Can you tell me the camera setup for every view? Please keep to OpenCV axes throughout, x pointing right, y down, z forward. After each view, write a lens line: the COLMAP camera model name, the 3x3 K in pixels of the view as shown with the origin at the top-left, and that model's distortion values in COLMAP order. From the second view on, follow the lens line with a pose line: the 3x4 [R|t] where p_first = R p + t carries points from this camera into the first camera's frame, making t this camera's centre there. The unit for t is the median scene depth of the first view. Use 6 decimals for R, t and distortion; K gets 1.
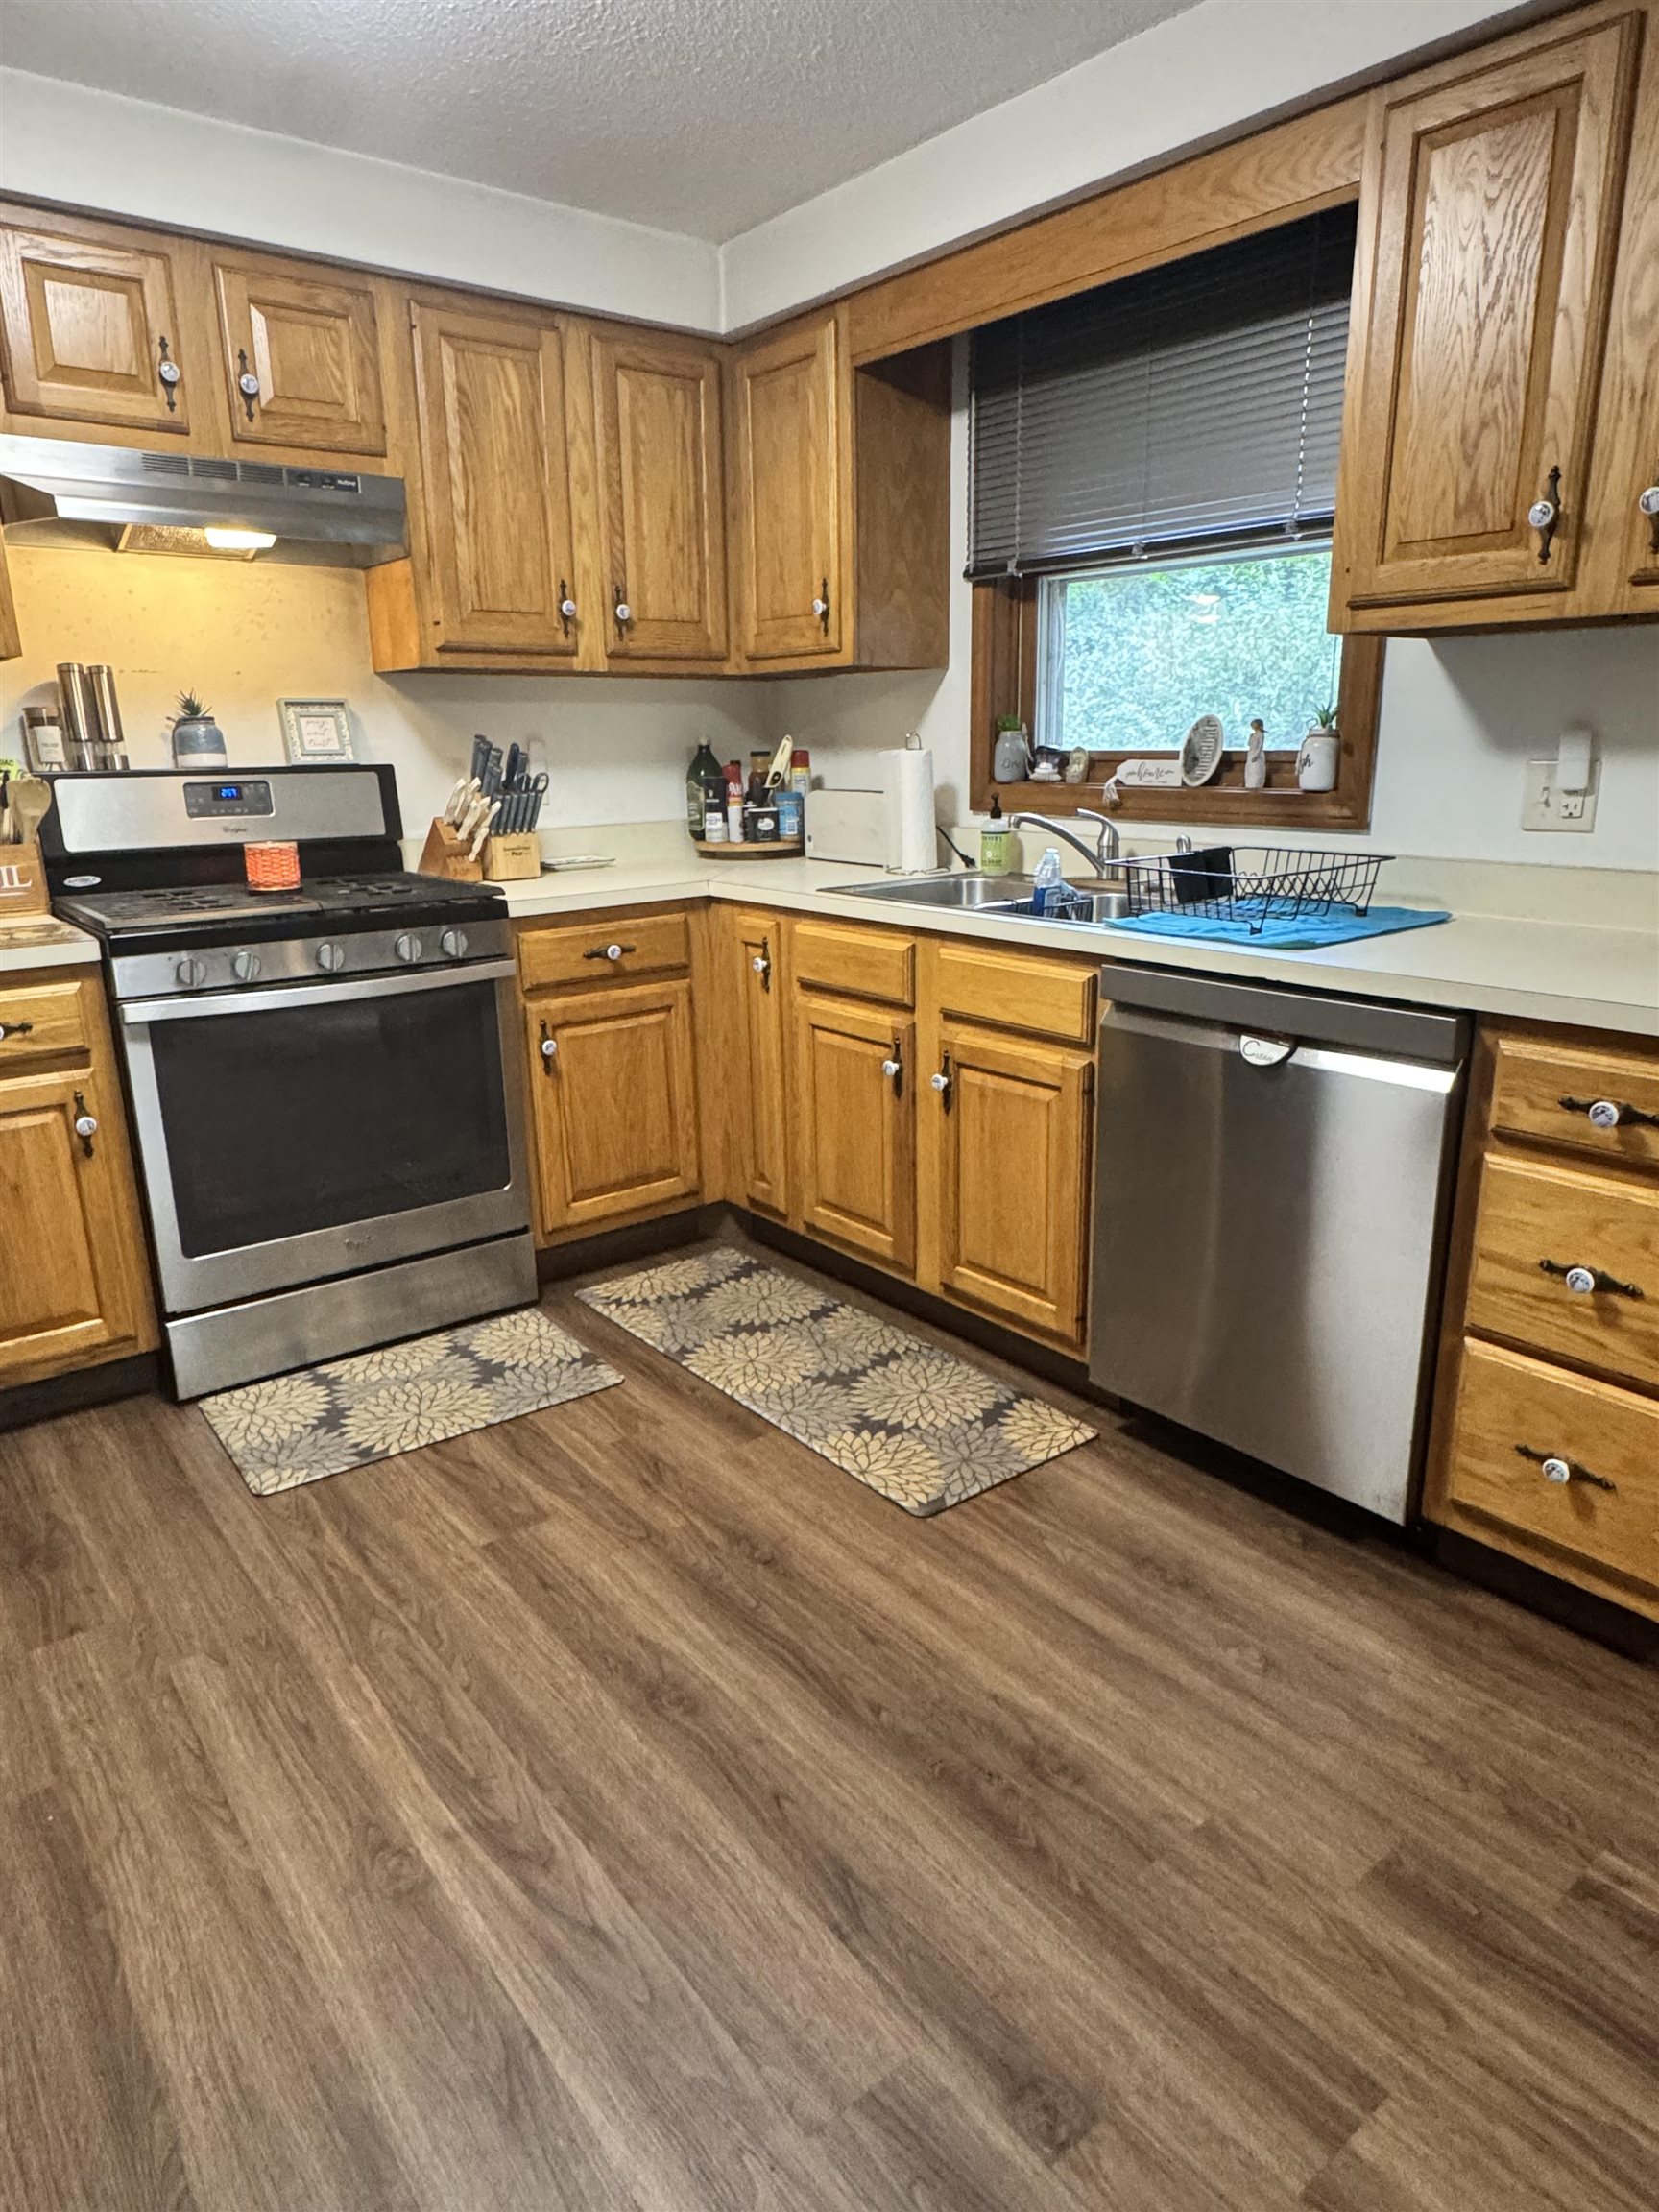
lens RADIAL K [[1349.7, 0, 835.7], [0, 1349.7, 1106.3], [0, 0, 1]] dist [-0.002958, 0.000691]
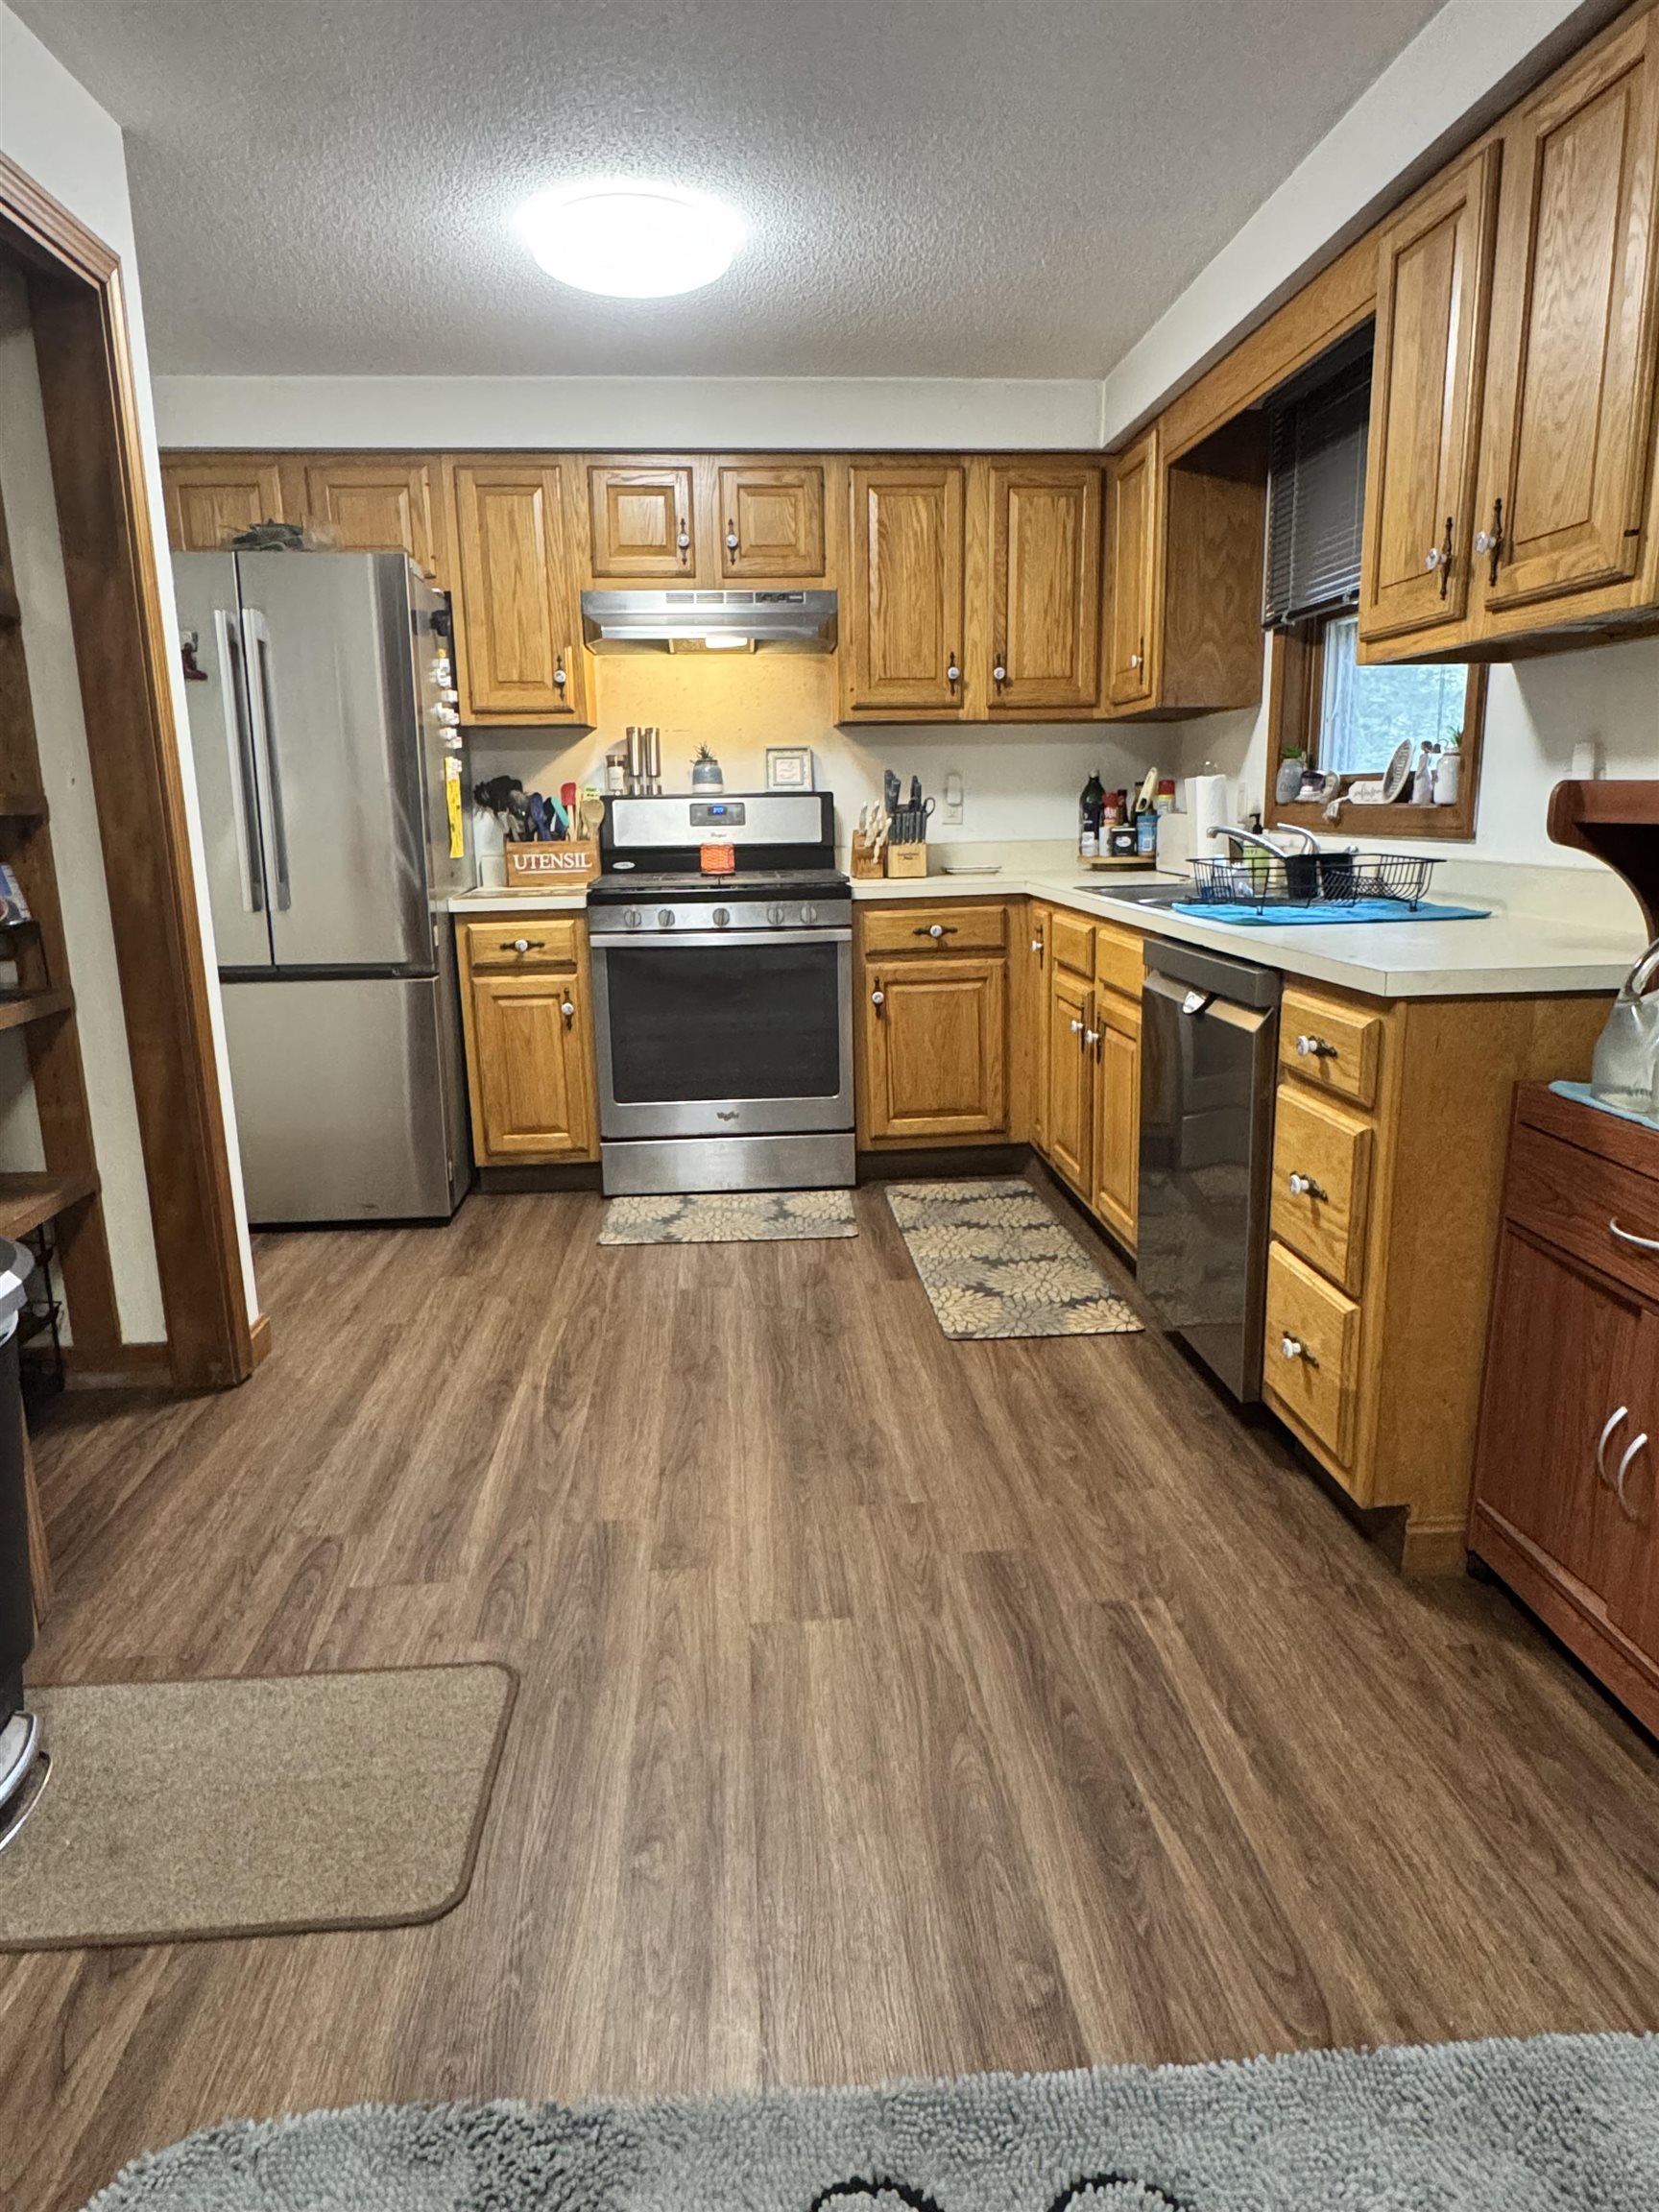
lens RADIAL K [[1349.7, 0, 828.9], [0, 1349.7, 1101.8], [0, 0, 1]] dist [-0.002958, 0.000691]
pose [[0.830351, 0.117687, -0.544671, 0.532342], [-0.139122, 0.990273, 0.001876, 0.069002], [0.539594, 0.074218, 0.838648, -0.161971]]
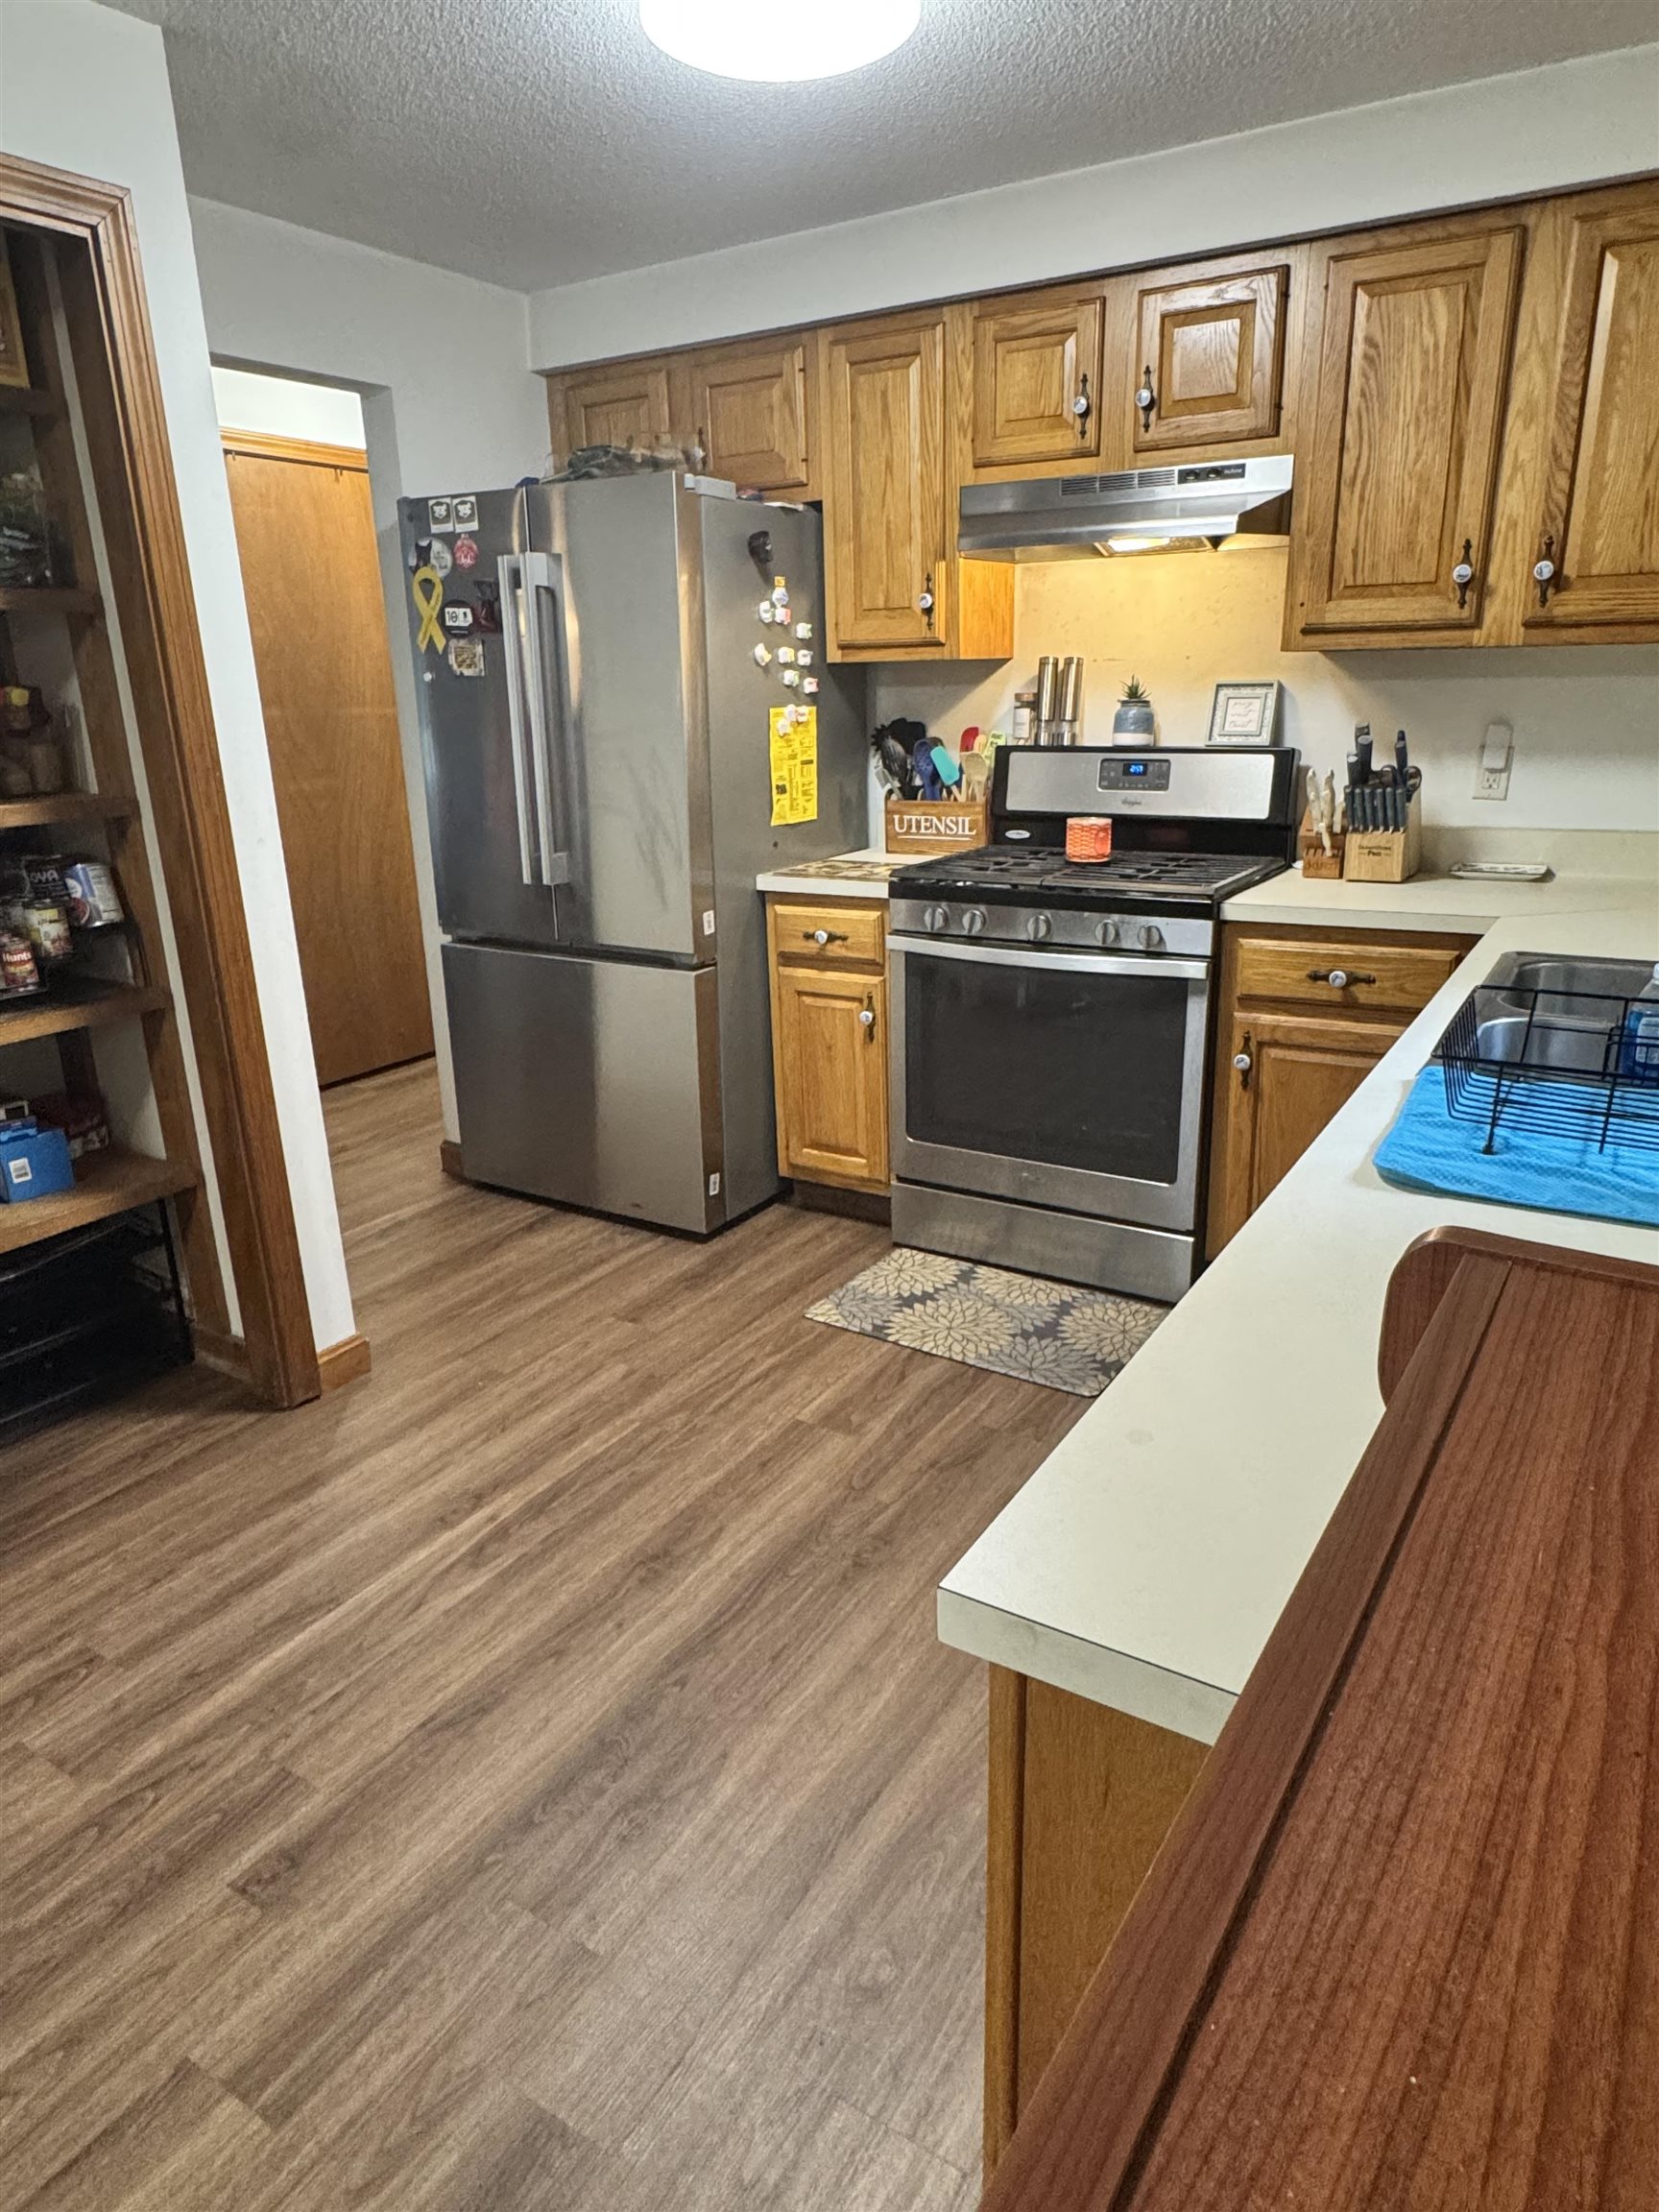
lens RADIAL K [[1349.7, 0, 836.2], [0, 1349.7, 1105.6], [0, 0, 1]] dist [-0.002958, 0.000691]
pose [[0.341640, 0.288361, -0.894500, 0.586579], [-0.229331, 0.948575, 0.218203, -0.167471], [0.911421, 0.130590, 0.390202, 0.405287]]
